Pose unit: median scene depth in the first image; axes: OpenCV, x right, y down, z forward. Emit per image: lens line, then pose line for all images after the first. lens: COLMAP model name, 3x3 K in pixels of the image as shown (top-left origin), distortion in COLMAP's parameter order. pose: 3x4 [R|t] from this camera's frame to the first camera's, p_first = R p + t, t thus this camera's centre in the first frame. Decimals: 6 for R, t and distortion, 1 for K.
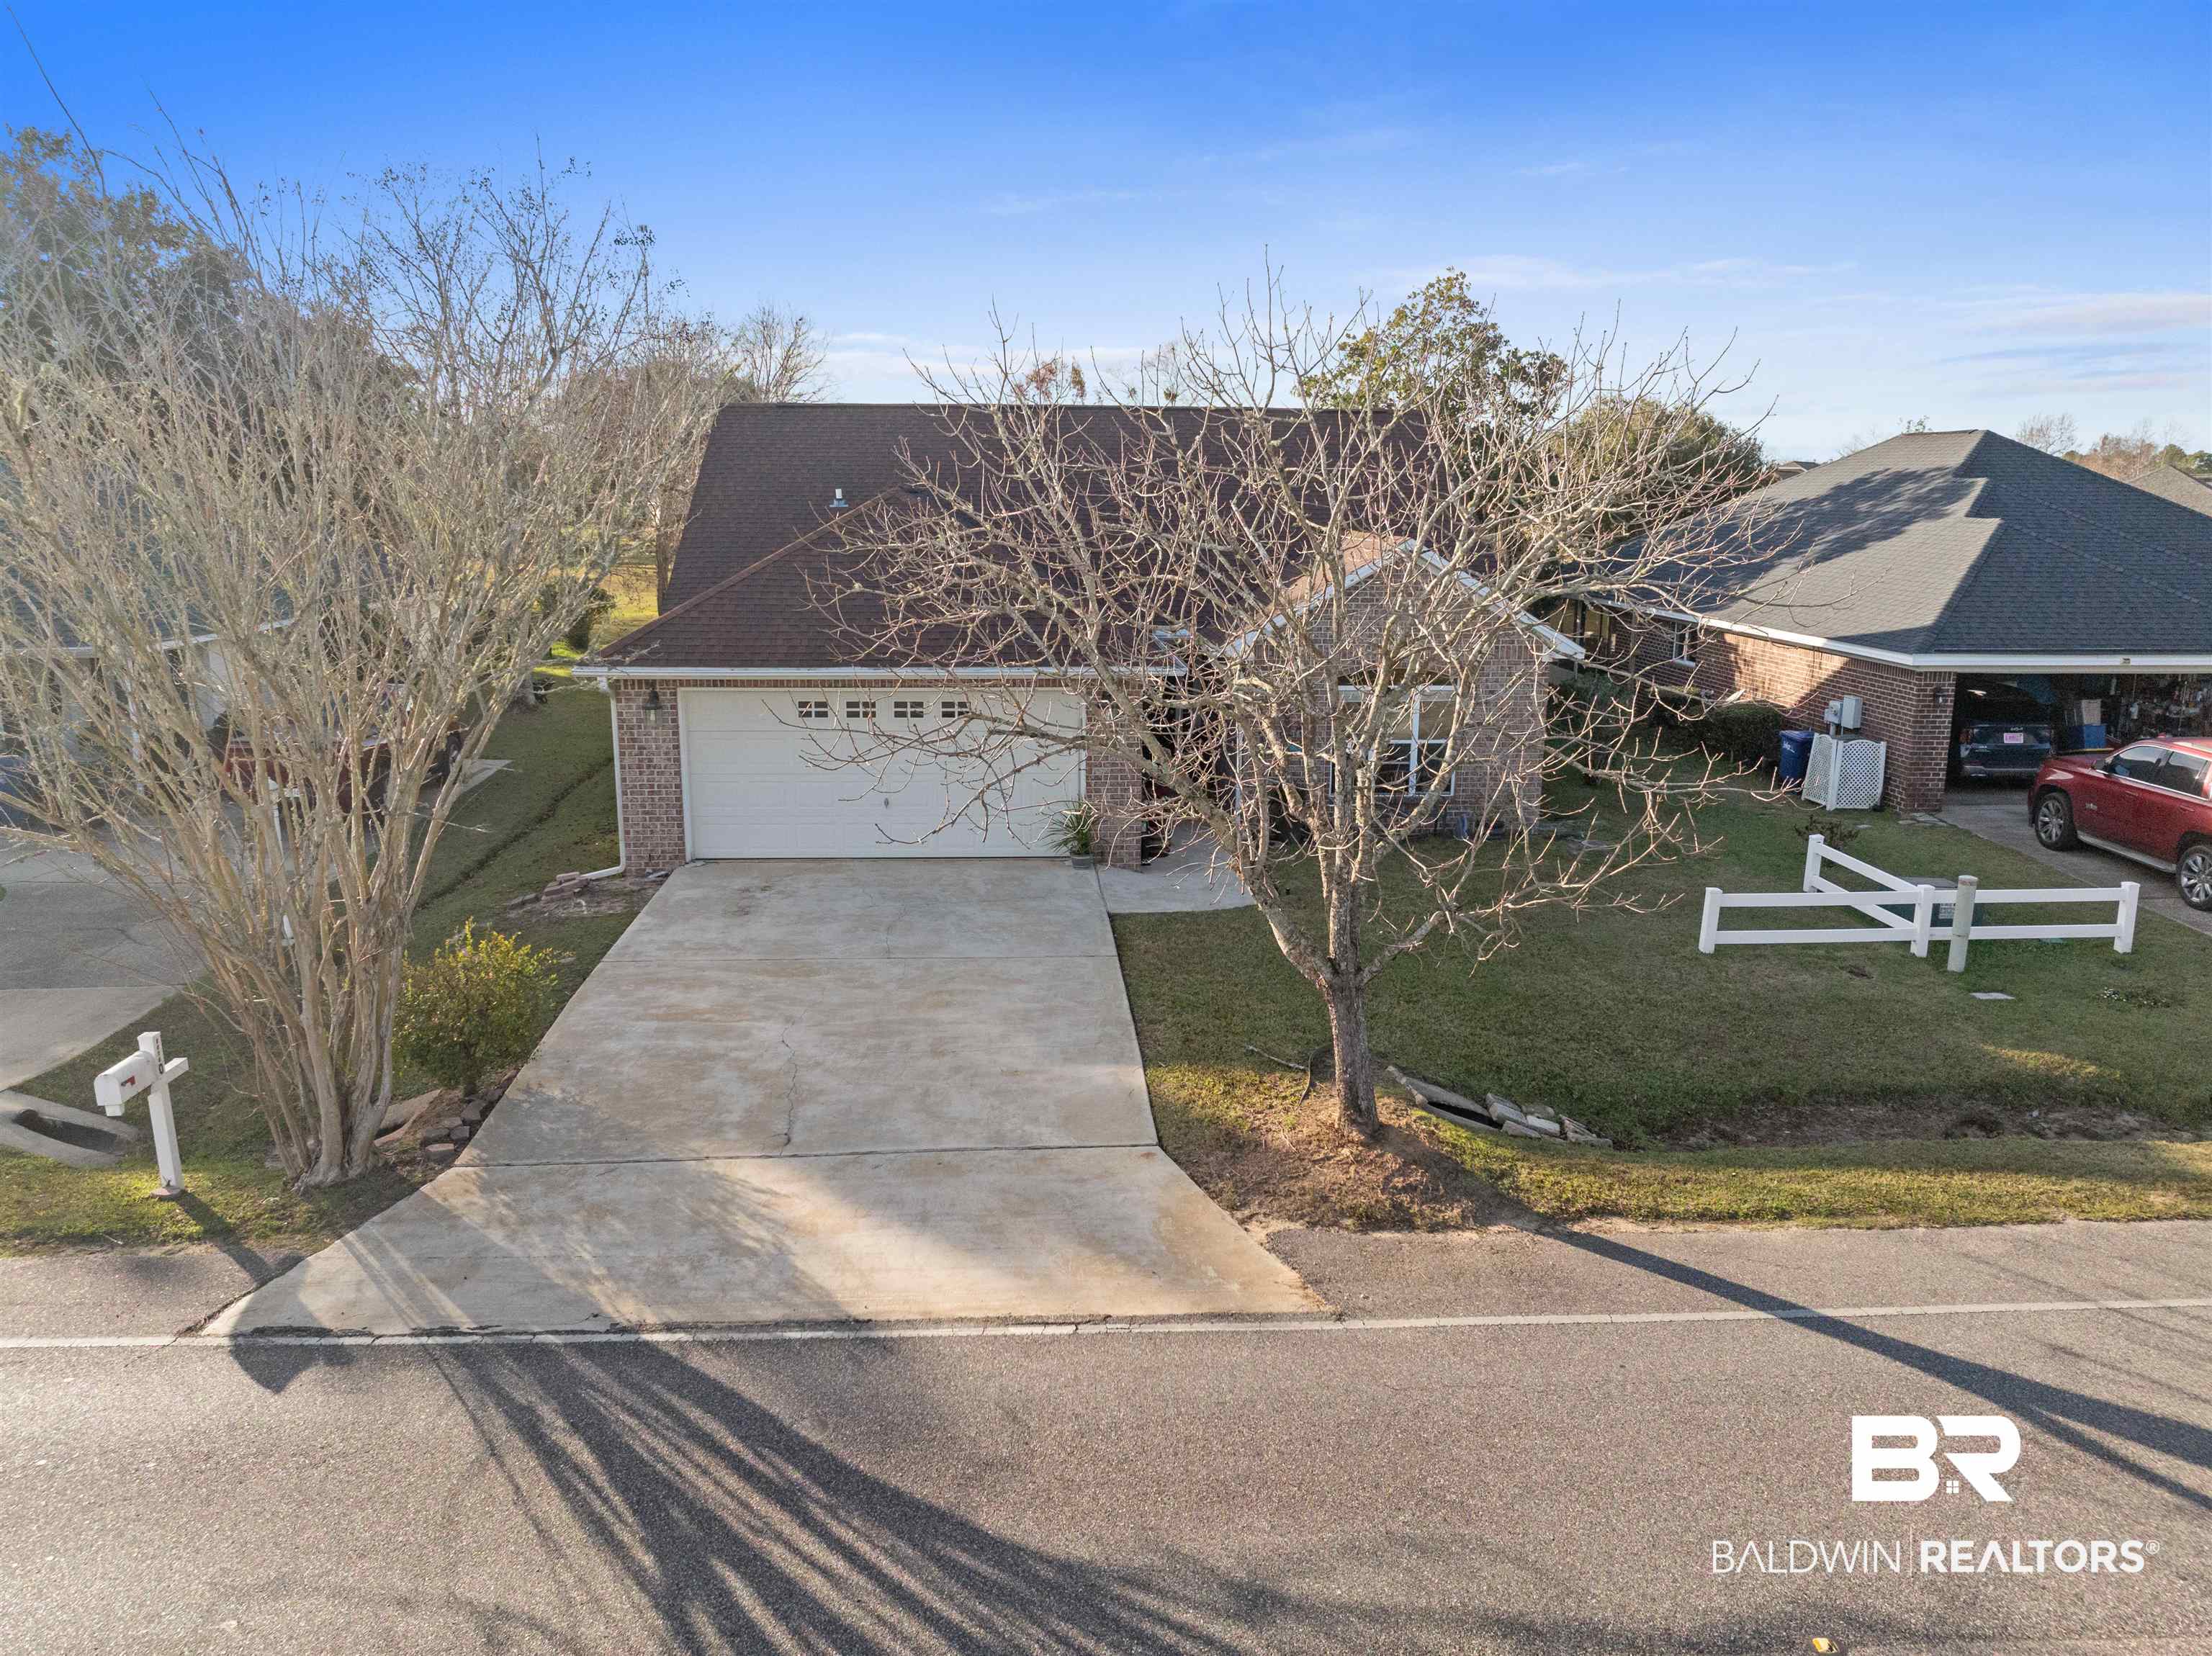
lens RADIAL K [[1566.6, 0, 1112.3], [0, 1566.6, 835.6], [0, 0, 1]] dist [-0.039137, -0.002443]
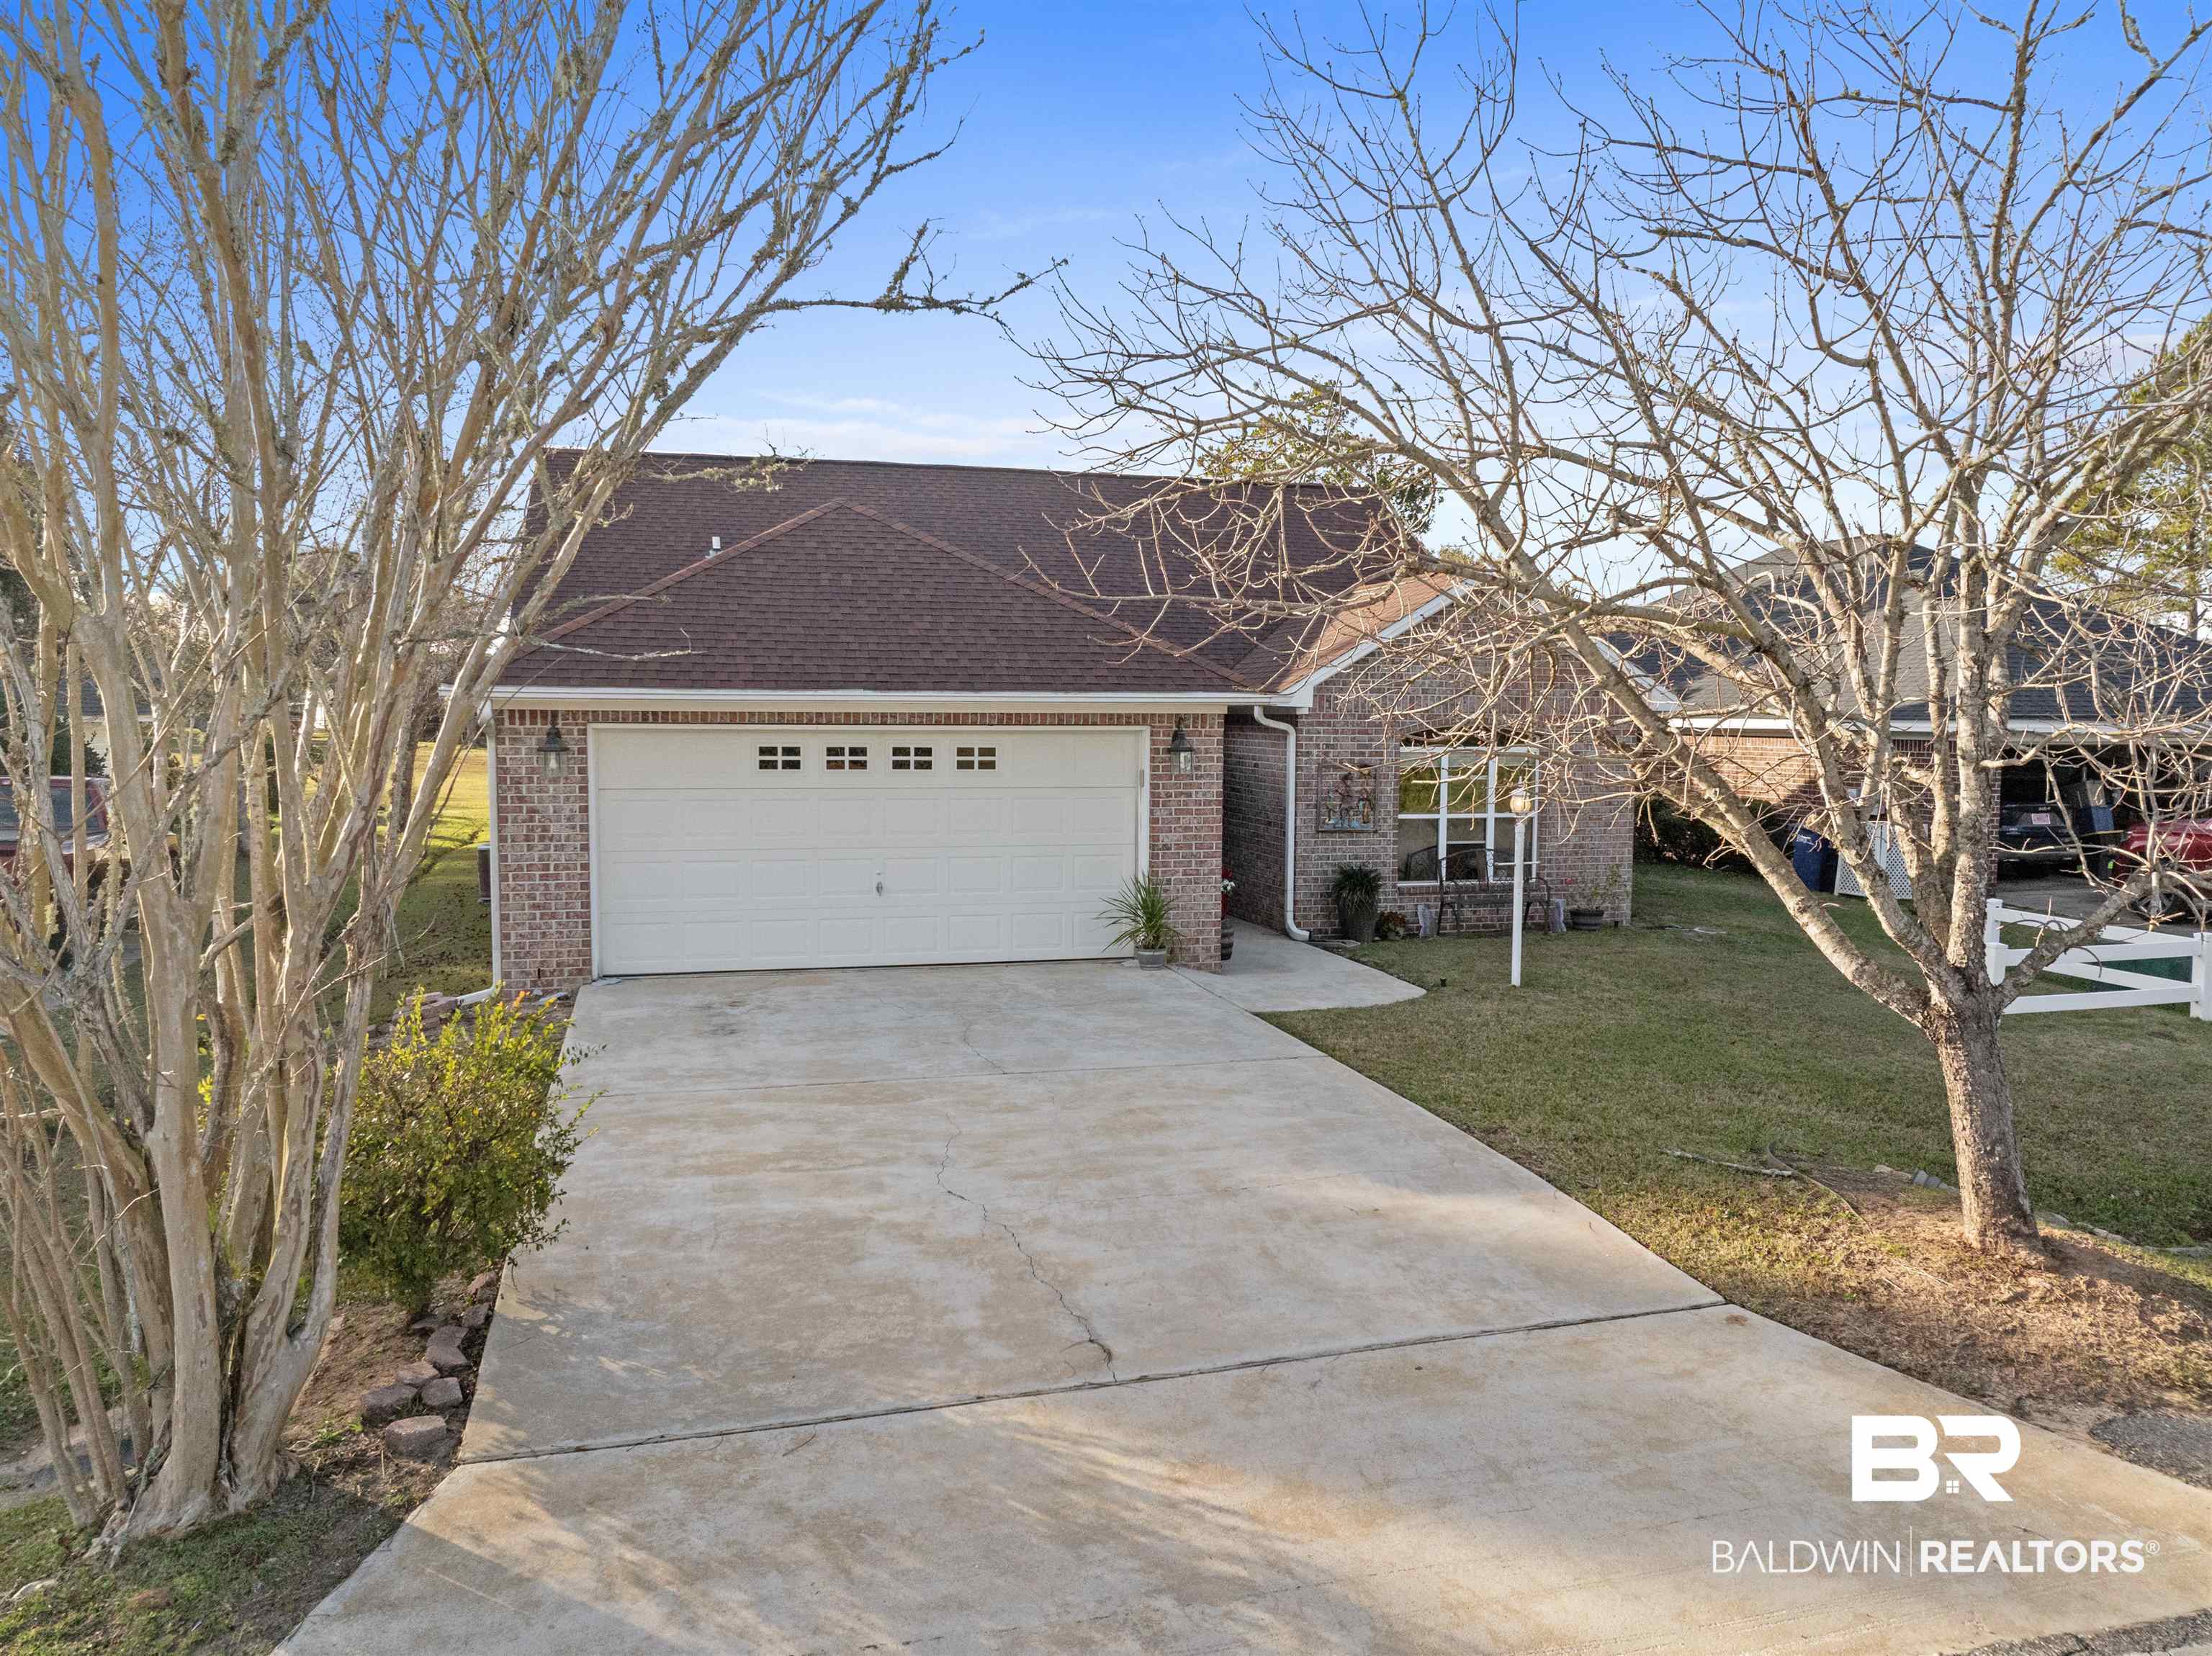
lens RADIAL K [[1566.6, 0, 1112.3], [0, 1566.6, 835.6], [0, 0, 1]] dist [-0.039137, -0.002443]
pose [[0.978567, -0.017178, 0.205209, -0.314050], [0.045213, 0.990122, -0.132721, 0.092957], [-0.200902, 0.139155, 0.969677, 0.466101]]
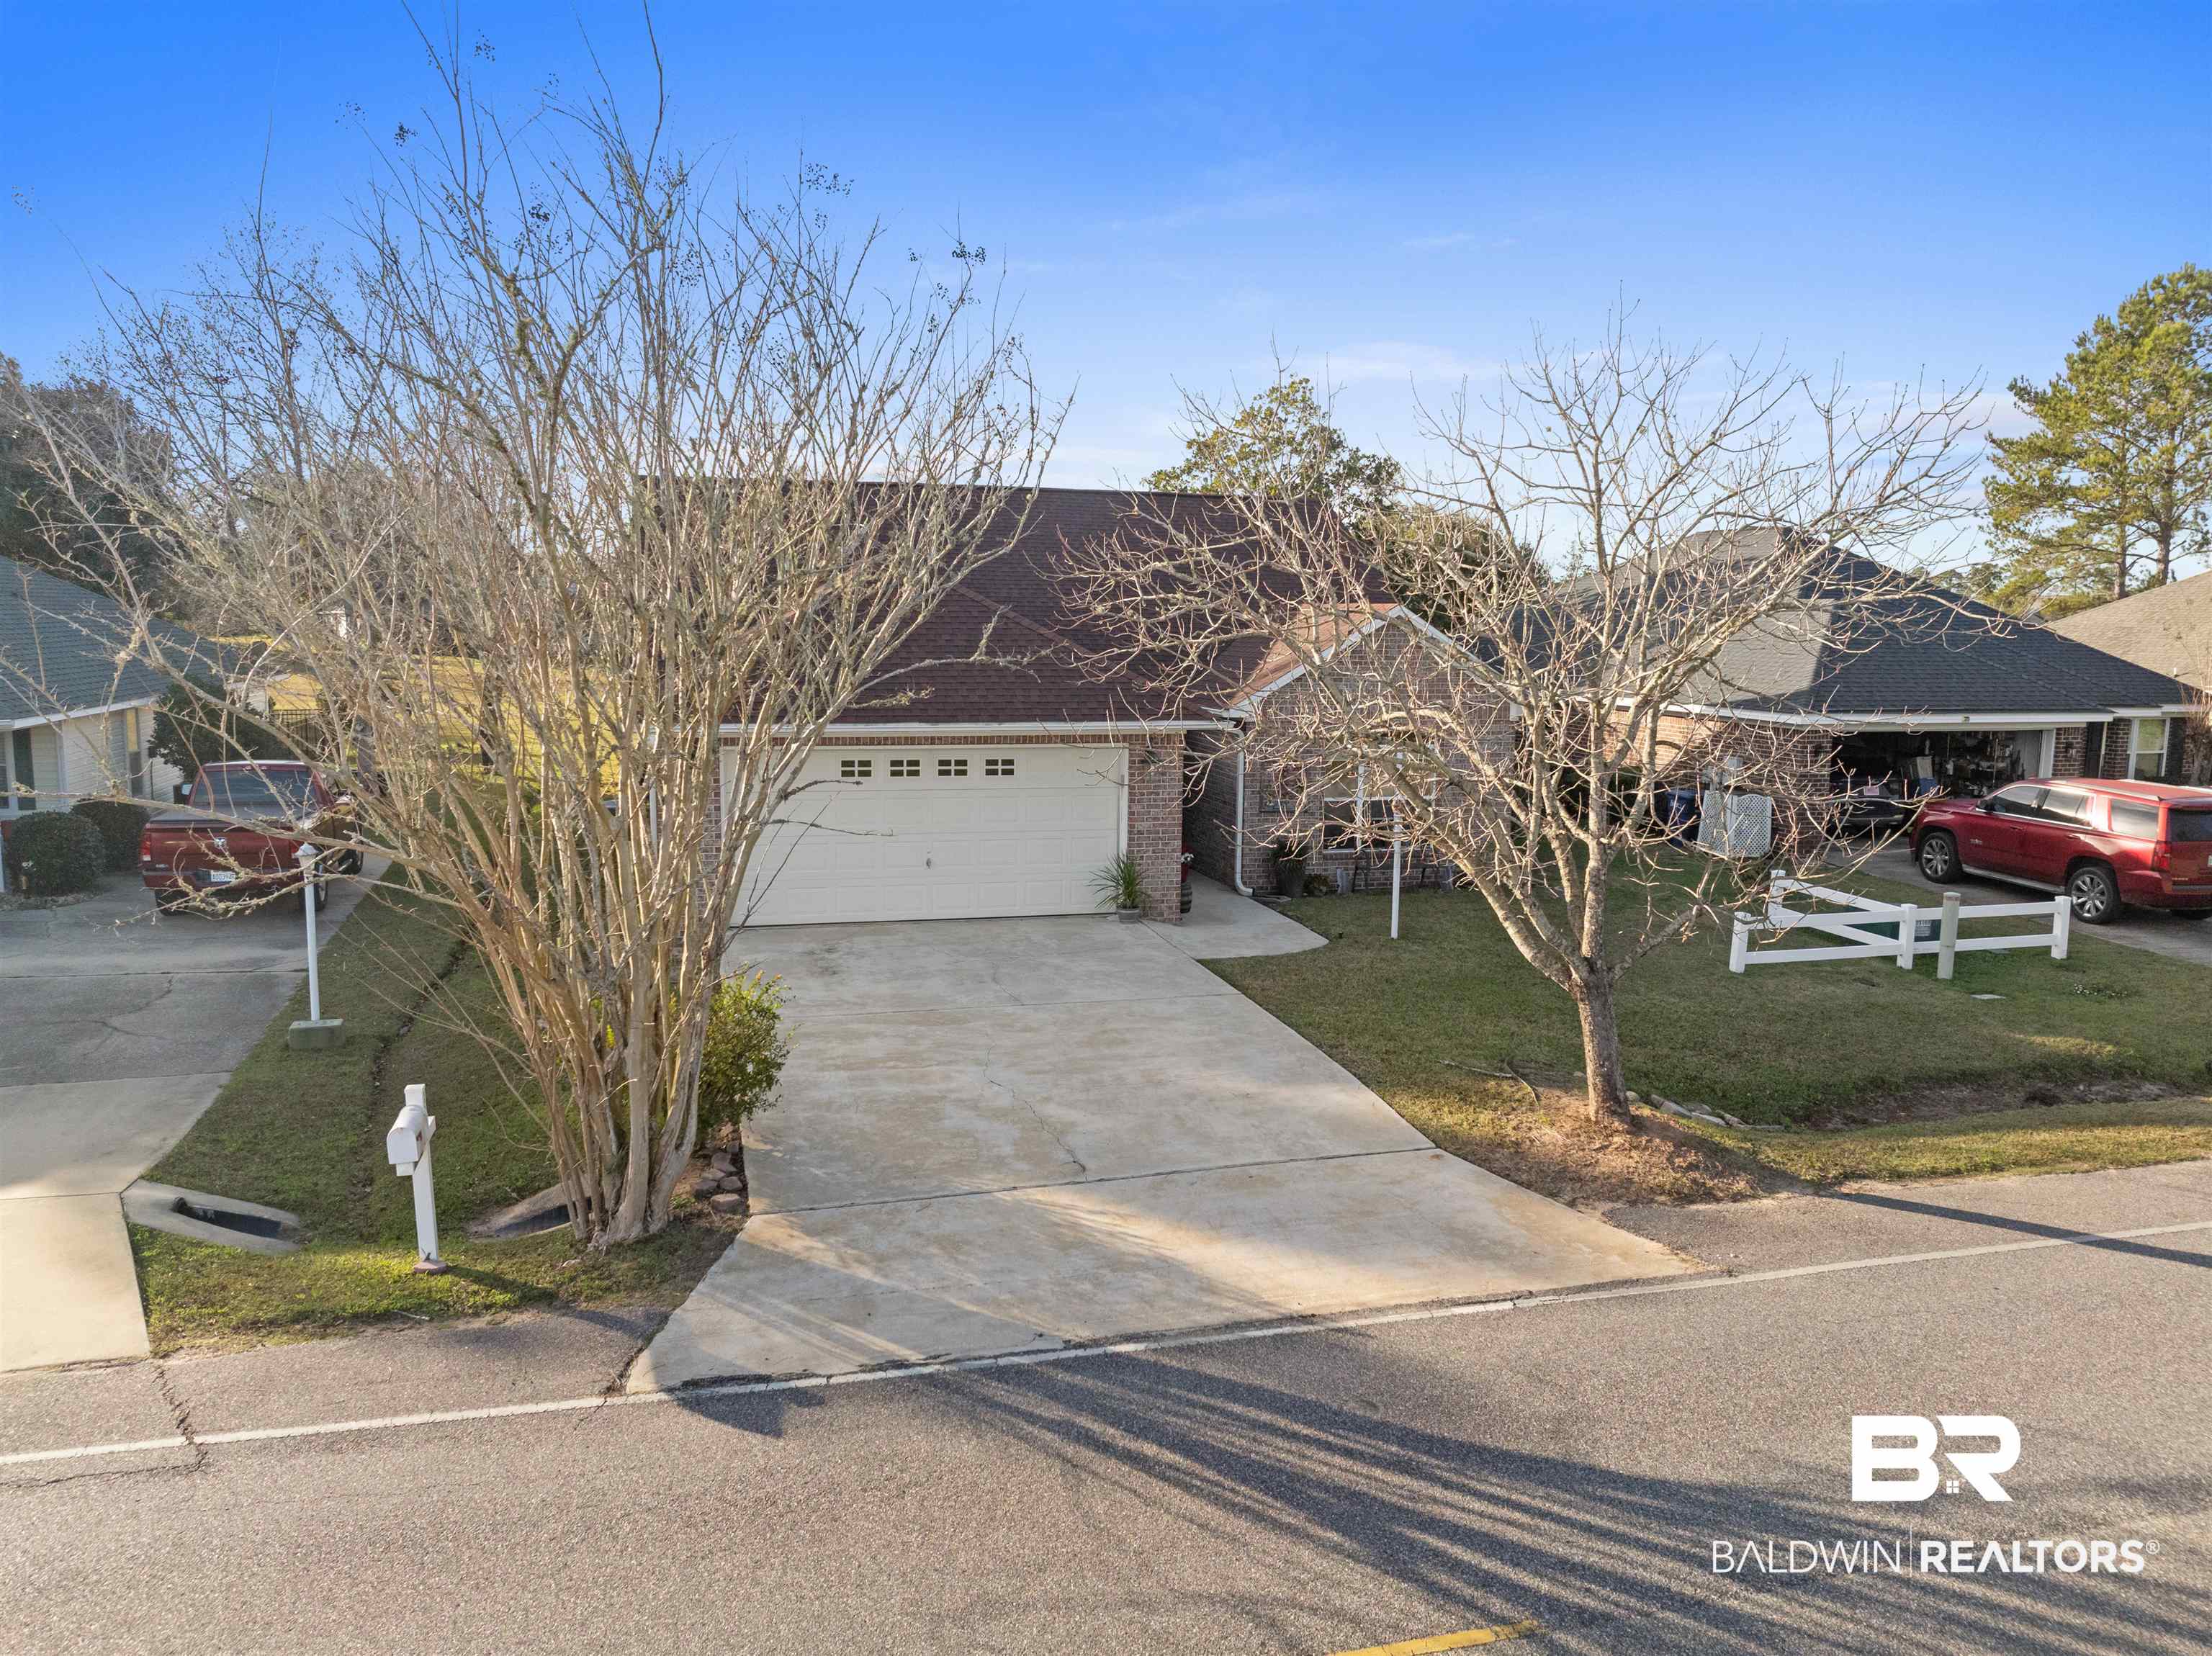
lens RADIAL K [[1566.6, 0, 1112.3], [0, 1566.6, 835.6], [0, 0, 1]] dist [-0.039137, -0.002443]
pose [[0.979266, -0.022148, 0.201362, -0.384803], [0.036901, 0.996878, -0.069810, 0.058201], [-0.199187, 0.075793, 0.977026, 0.027818]]
